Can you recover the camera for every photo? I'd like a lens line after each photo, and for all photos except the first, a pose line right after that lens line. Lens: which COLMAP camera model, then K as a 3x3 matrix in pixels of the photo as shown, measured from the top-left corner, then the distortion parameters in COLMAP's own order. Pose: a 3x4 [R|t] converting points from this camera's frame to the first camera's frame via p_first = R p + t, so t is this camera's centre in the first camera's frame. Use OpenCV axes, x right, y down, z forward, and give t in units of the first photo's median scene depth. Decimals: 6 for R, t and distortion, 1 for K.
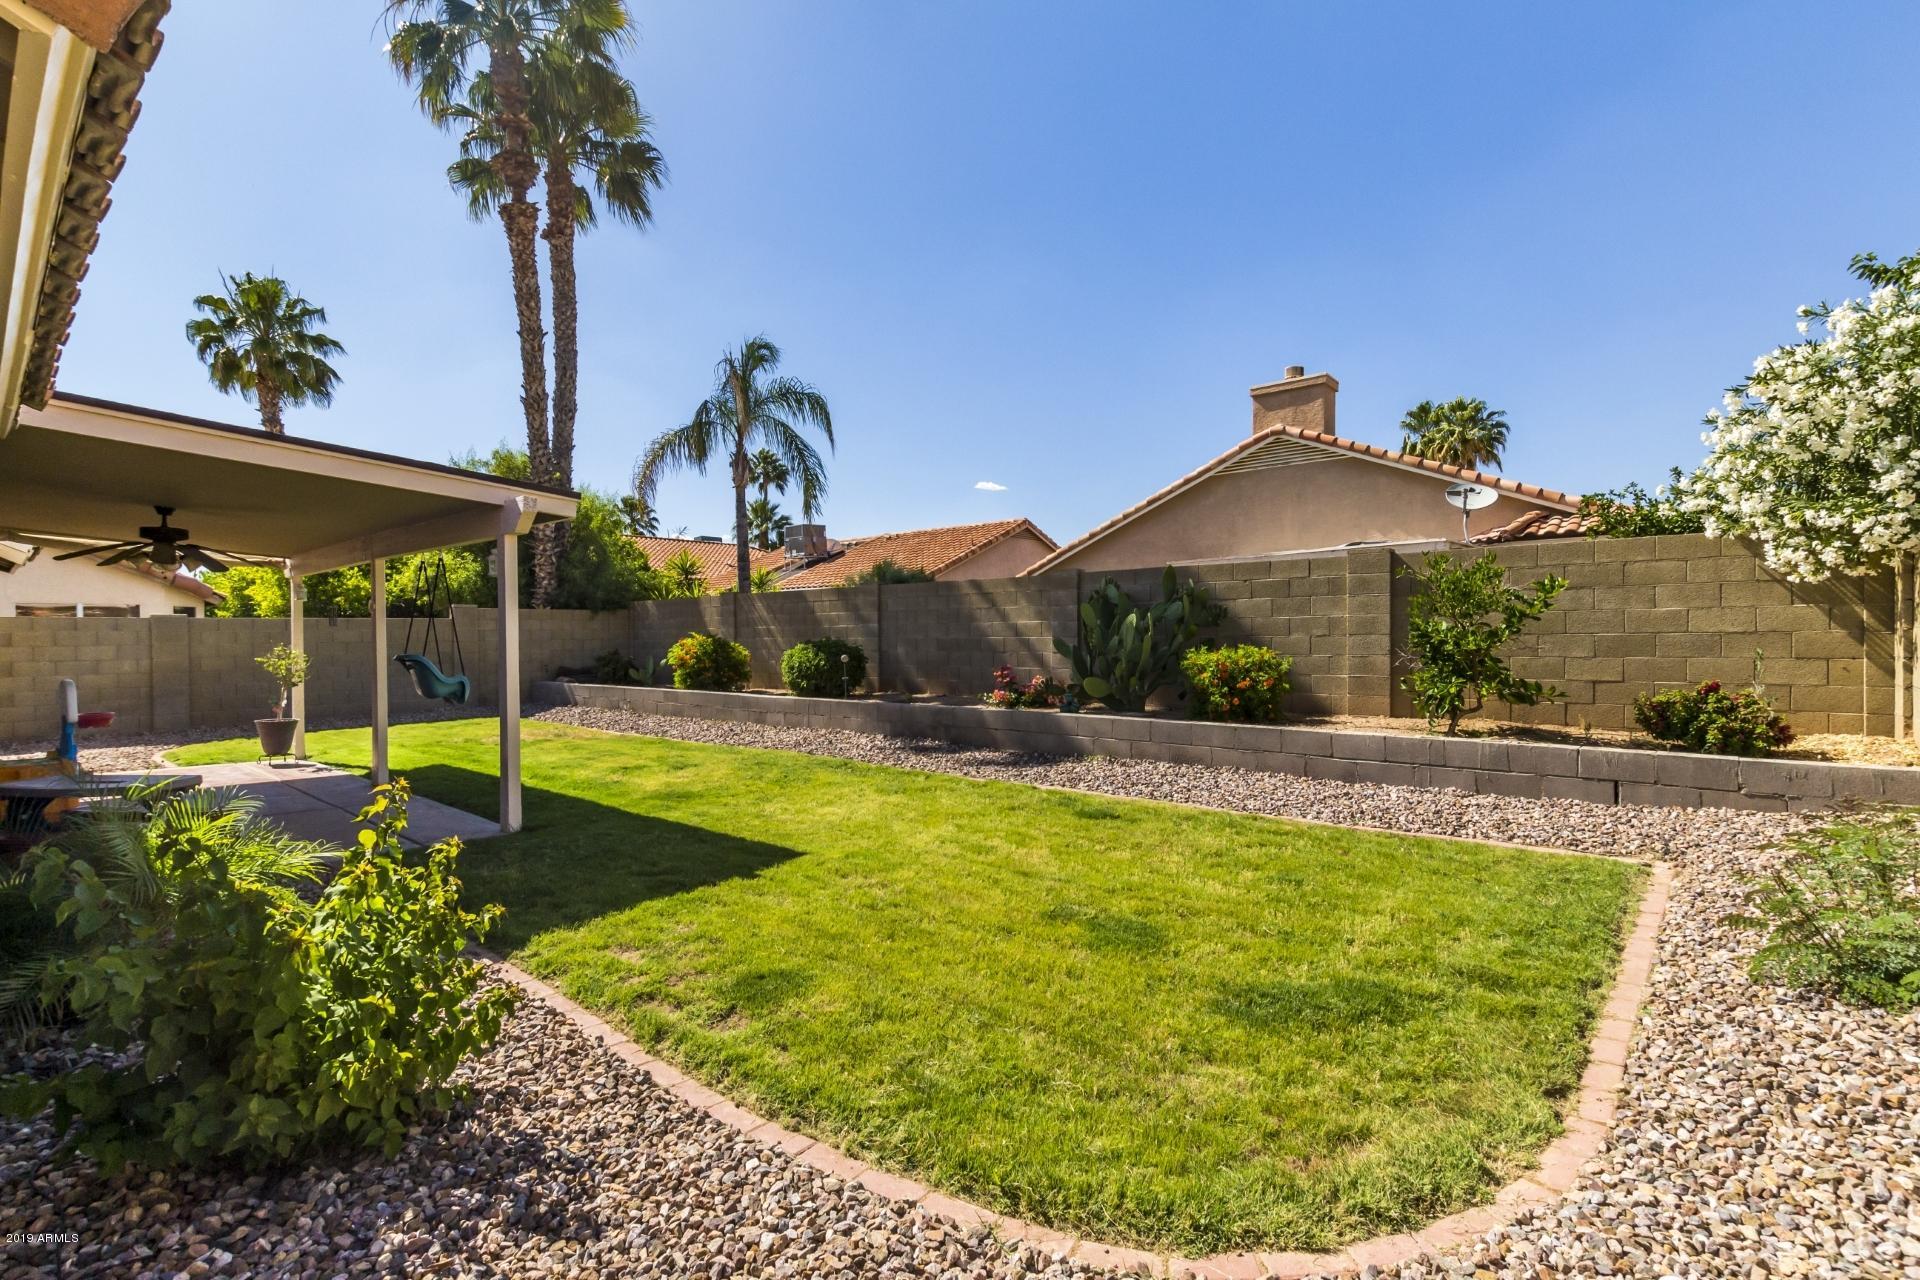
lens RADIAL K [[872.7, 0, 958.5], [0, 872.7, 647.7], [0, 0, 1]] dist [0.001908, -0.000232]
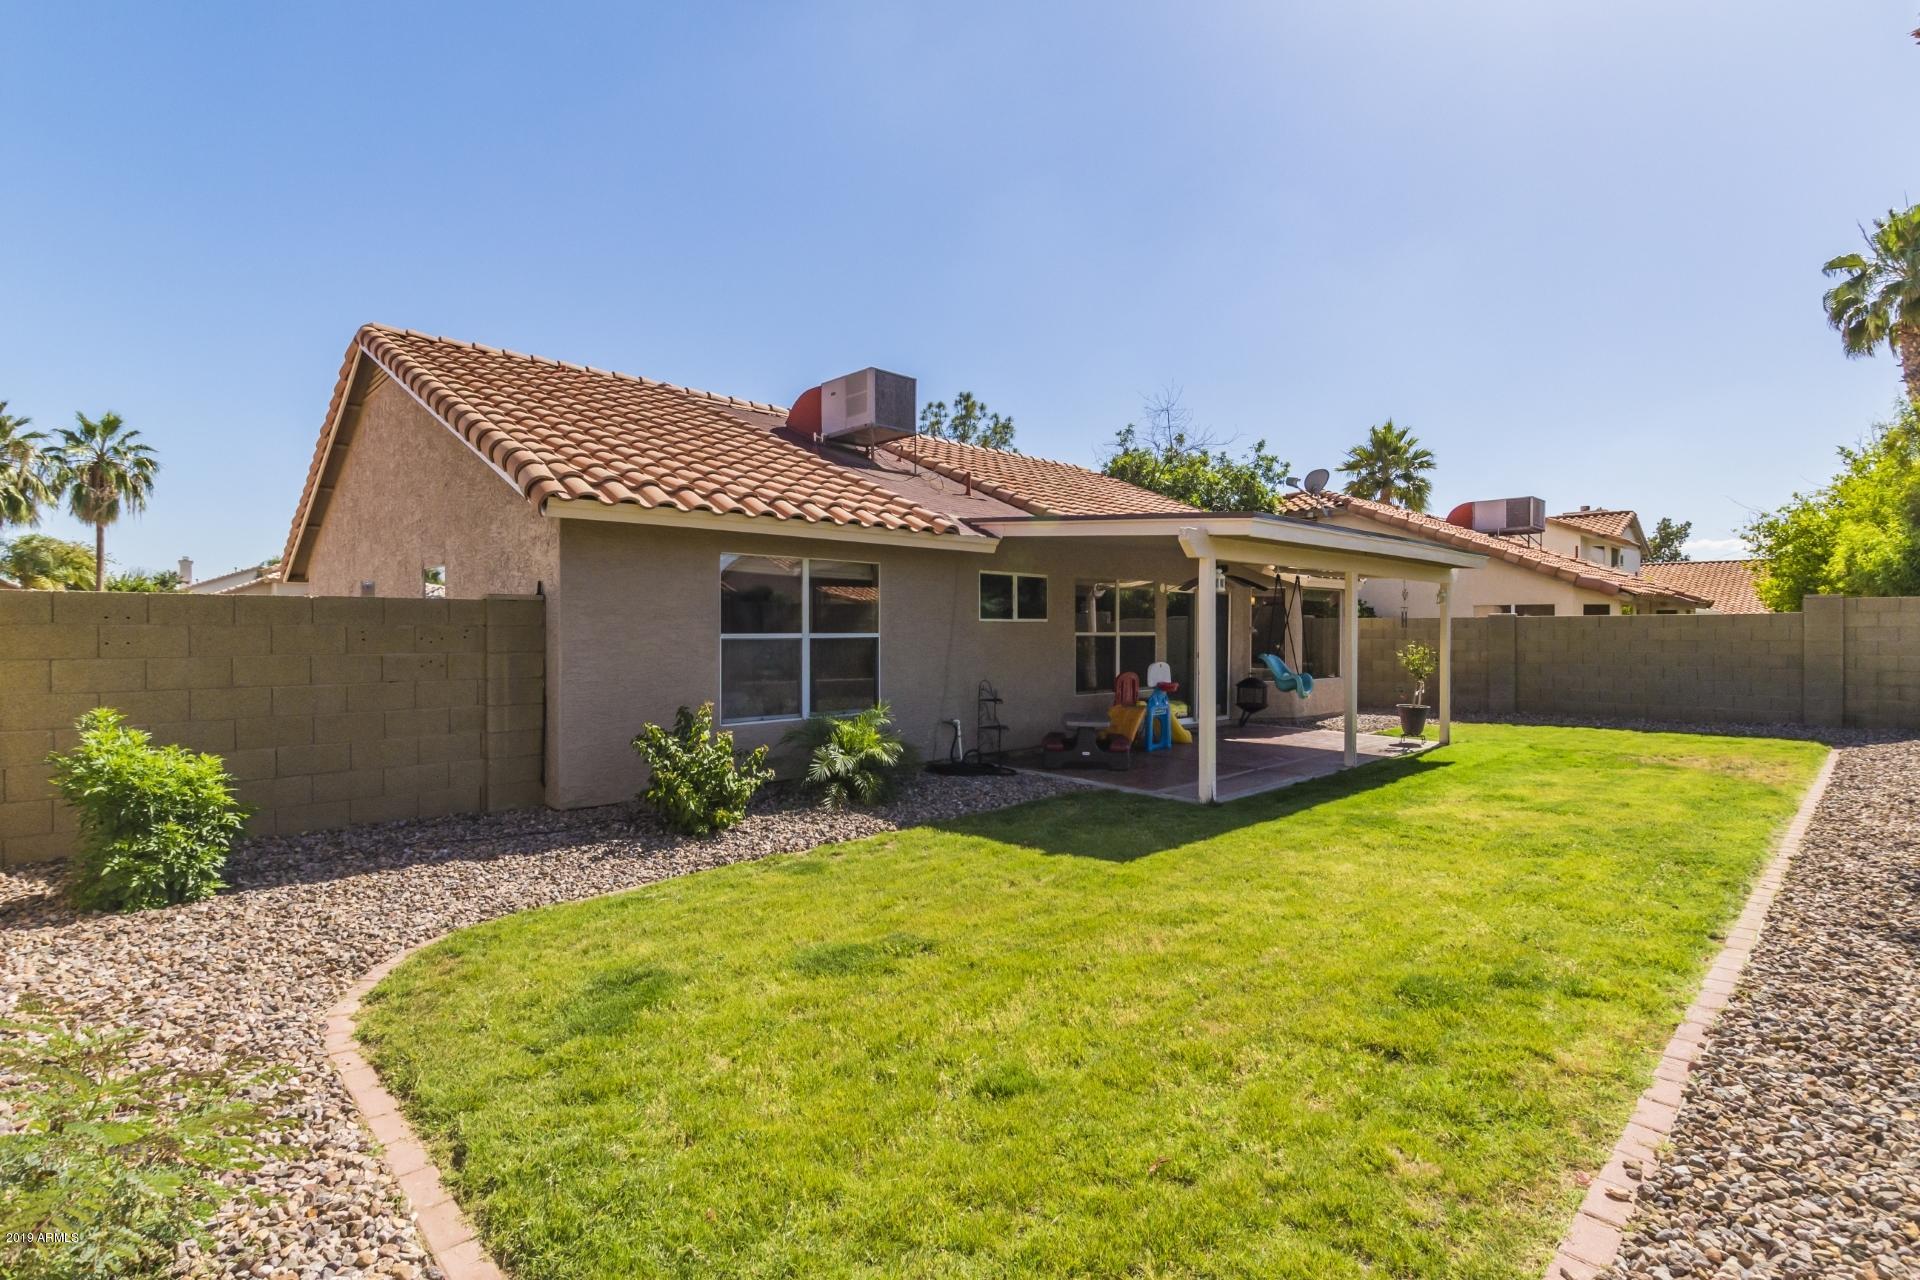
lens RADIAL K [[872.7, 0, 958.5], [0, 872.7, 647.7], [0, 0, 1]] dist [0.001908, -0.000232]
pose [[-0.107089, 0.026868, -0.993886, 0.399647], [-0.006919, 0.999590, 0.027768, -0.022398], [0.994225, 0.009850, -0.106859, 0.417254]]
